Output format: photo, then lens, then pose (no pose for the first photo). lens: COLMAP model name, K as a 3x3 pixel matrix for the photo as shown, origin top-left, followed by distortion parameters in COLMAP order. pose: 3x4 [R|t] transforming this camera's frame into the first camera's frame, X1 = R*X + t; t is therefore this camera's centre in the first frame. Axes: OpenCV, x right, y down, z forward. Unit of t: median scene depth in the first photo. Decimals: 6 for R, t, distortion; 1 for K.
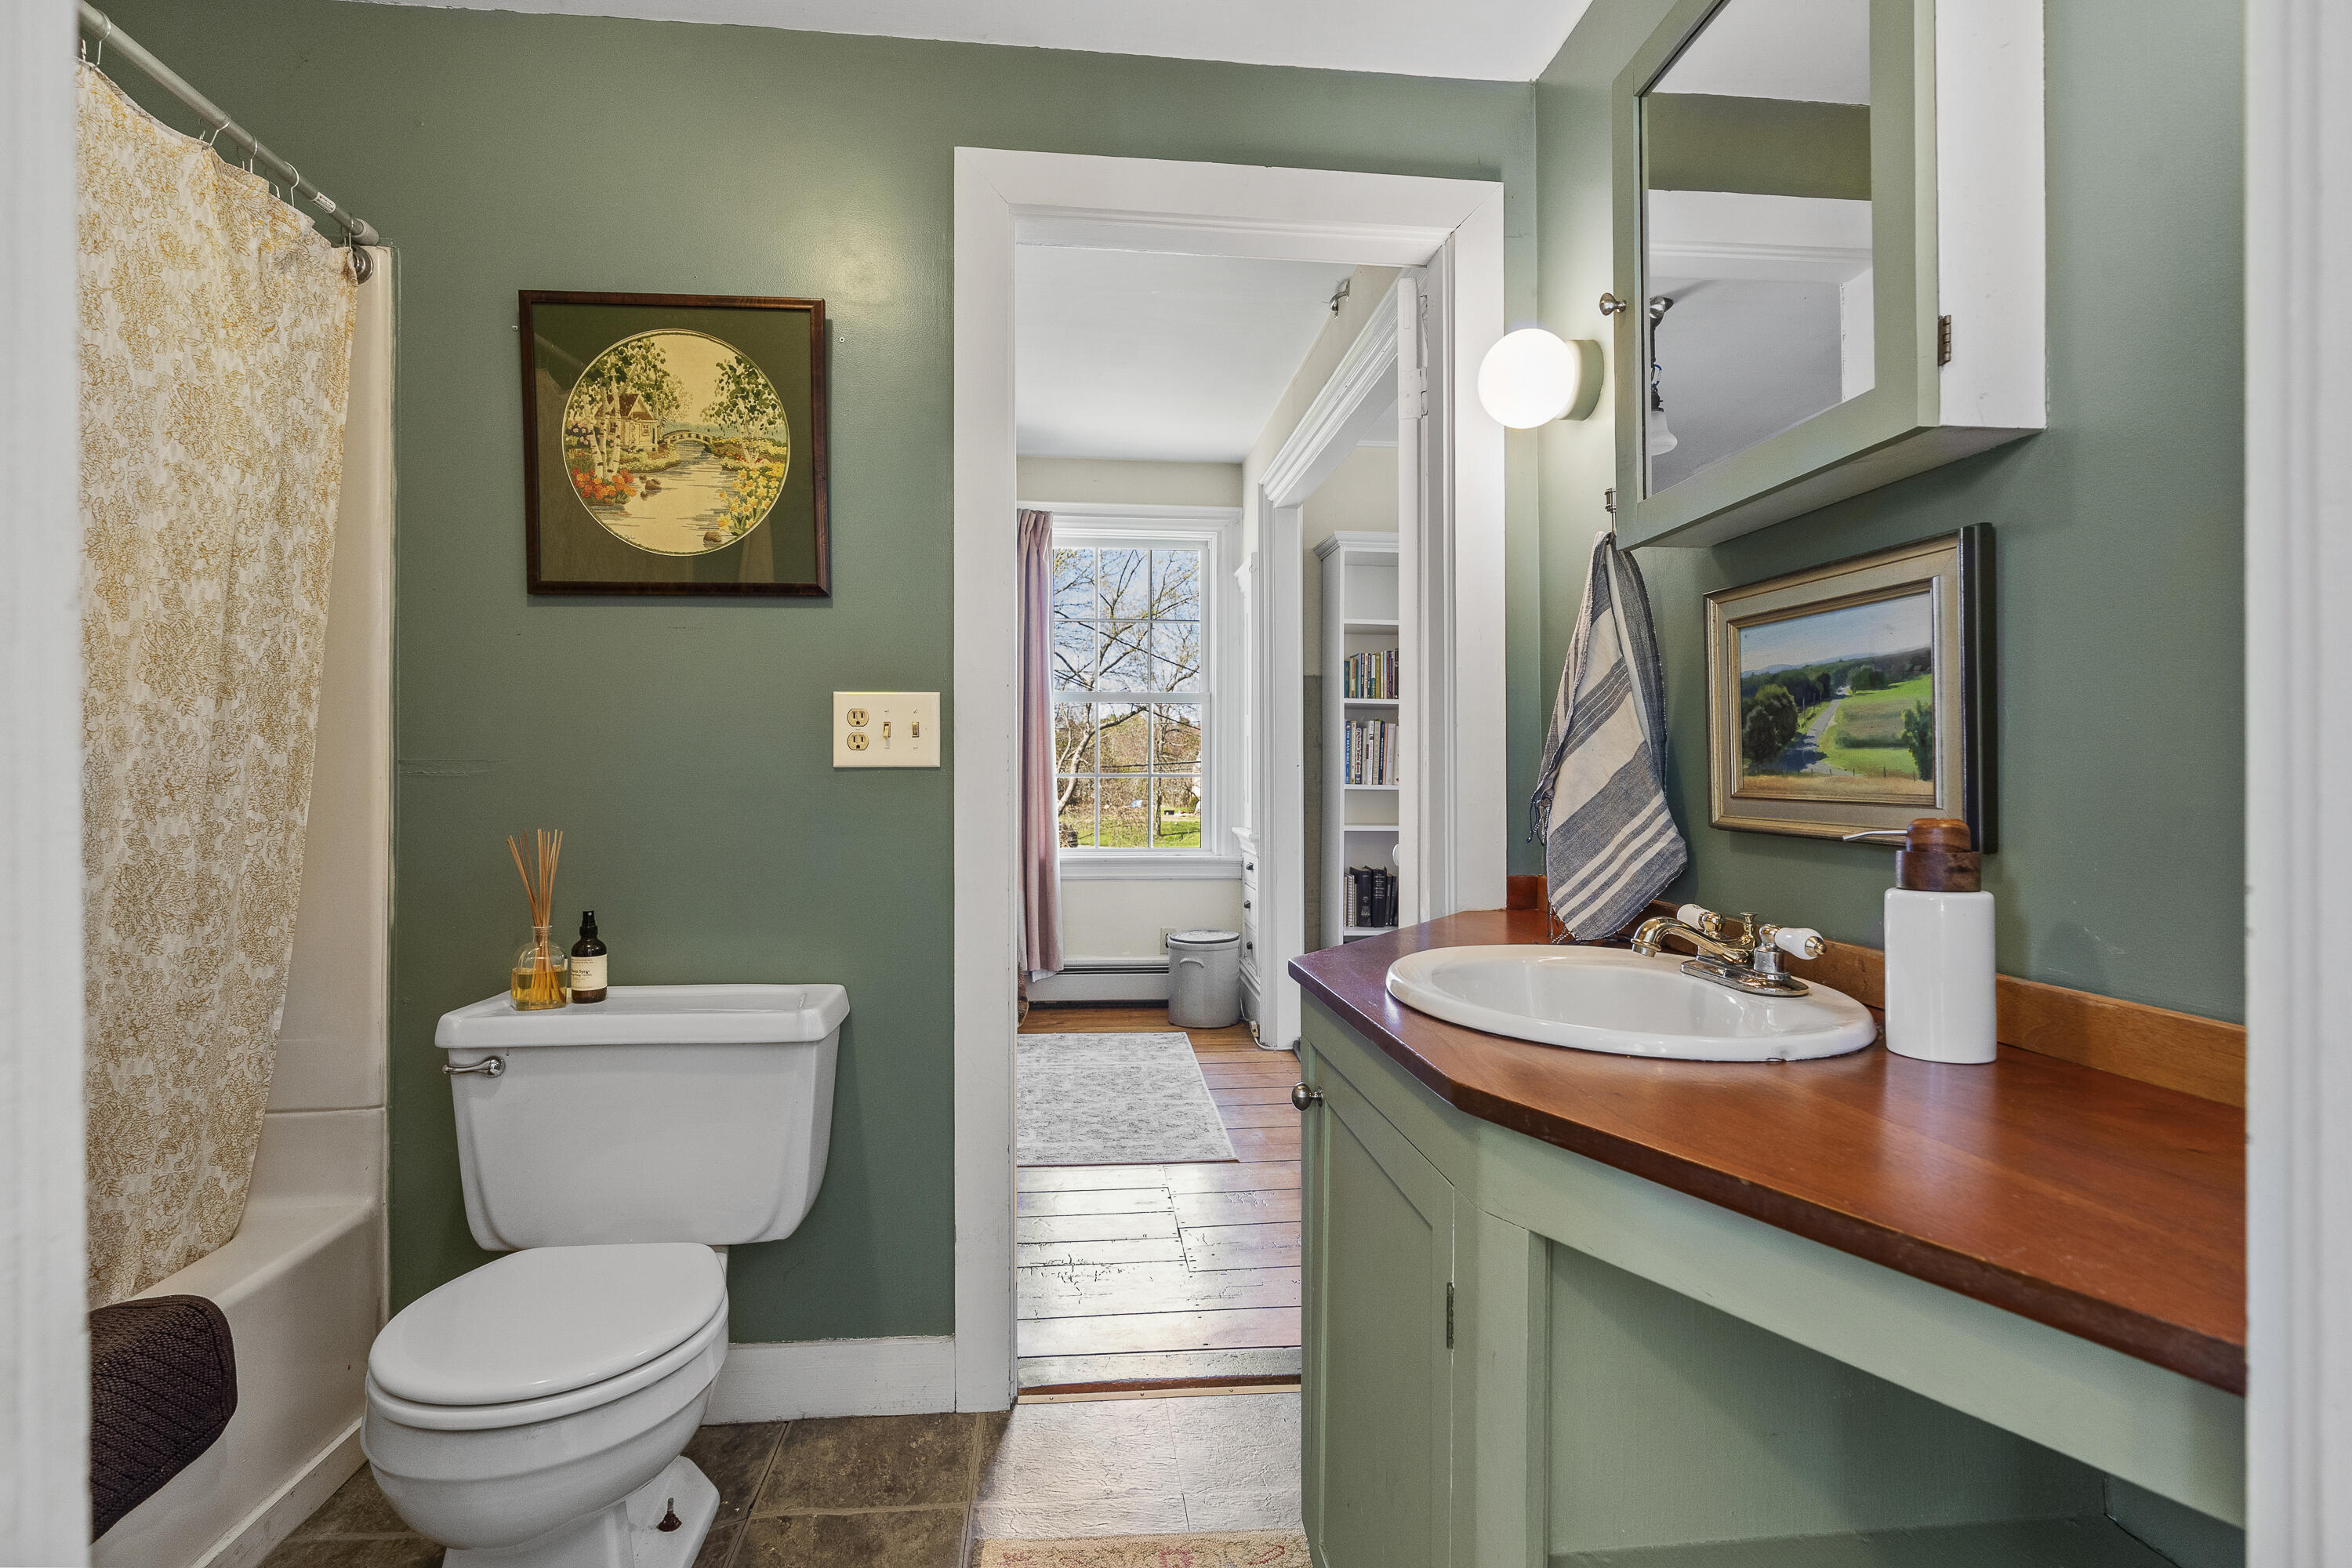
lens RADIAL K [[1134.1, 0, 1179.1], [0, 1134.1, 772.7], [0, 0, 1]] dist [-0.005258, -0.000136]
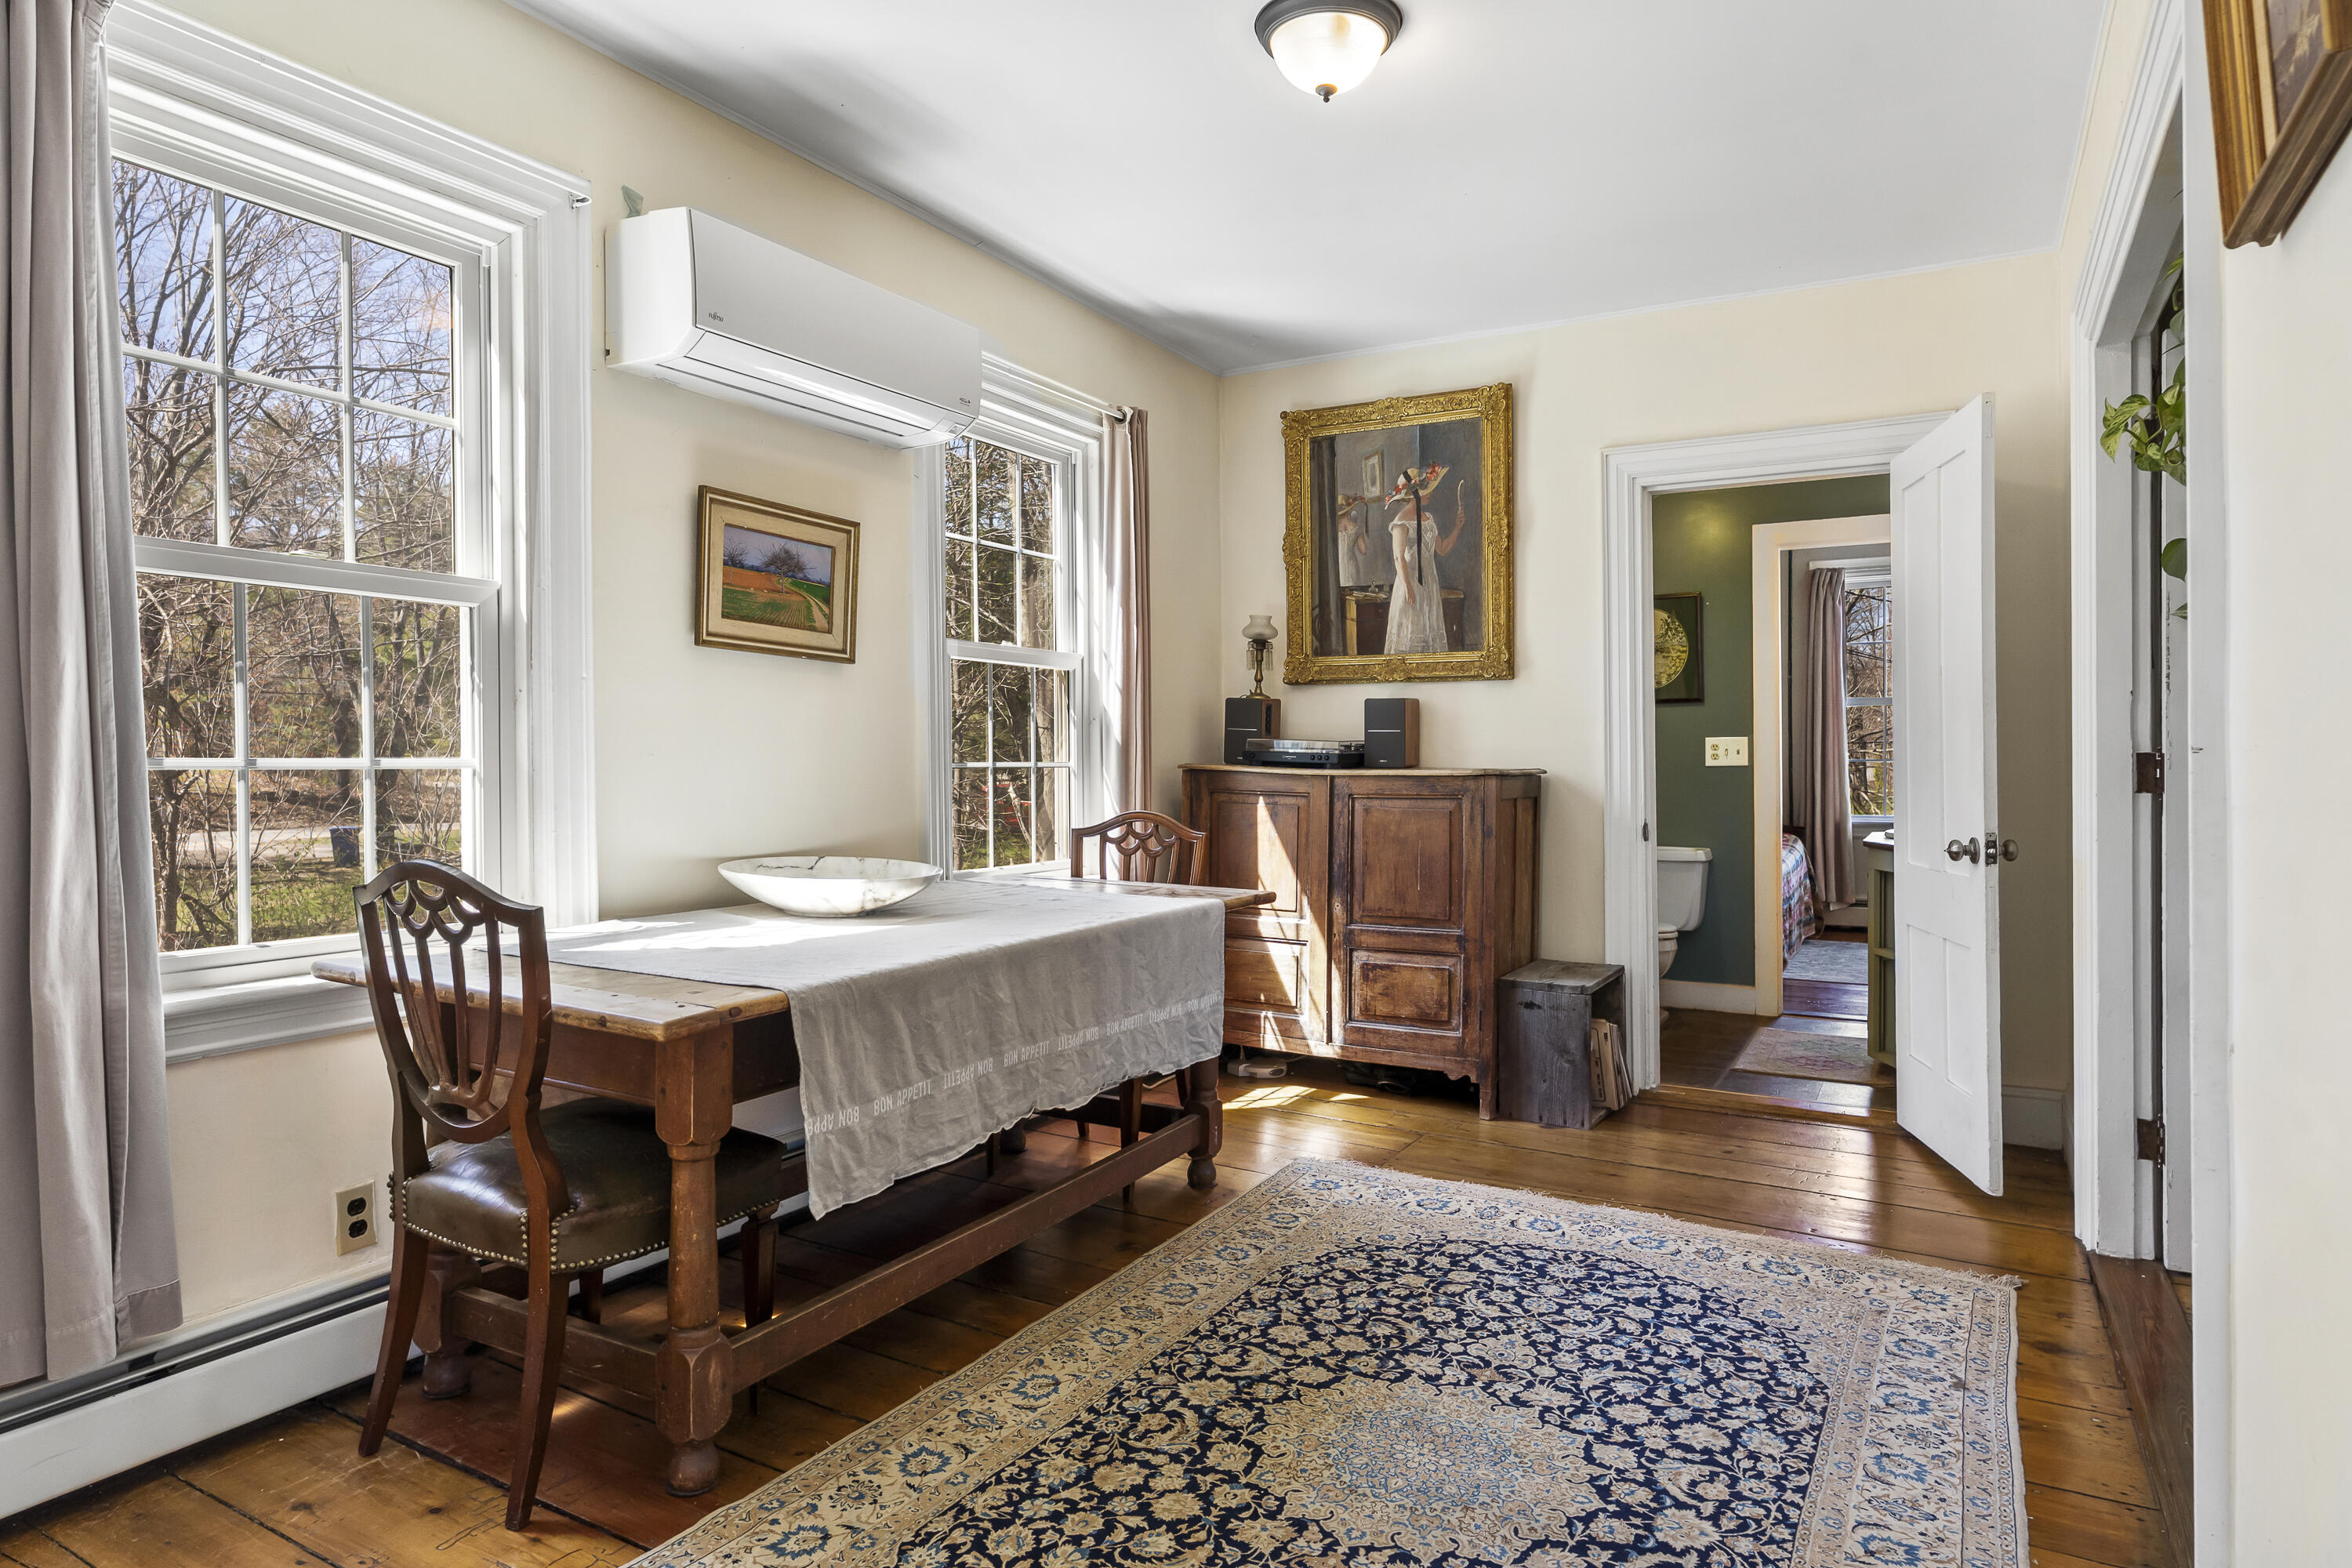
lens RADIAL K [[1360.0, 0, 1176.0], [0, 1360.0, 784.0], [0, 0, 1]] dist [-0.003243, -0.000547]
pose [[0.811292, -0.000366, -0.584642, 0.545110], [0.015886, 0.999644, 0.021419, -0.050890], [0.584426, -0.026664, 0.811009, -2.287663]]
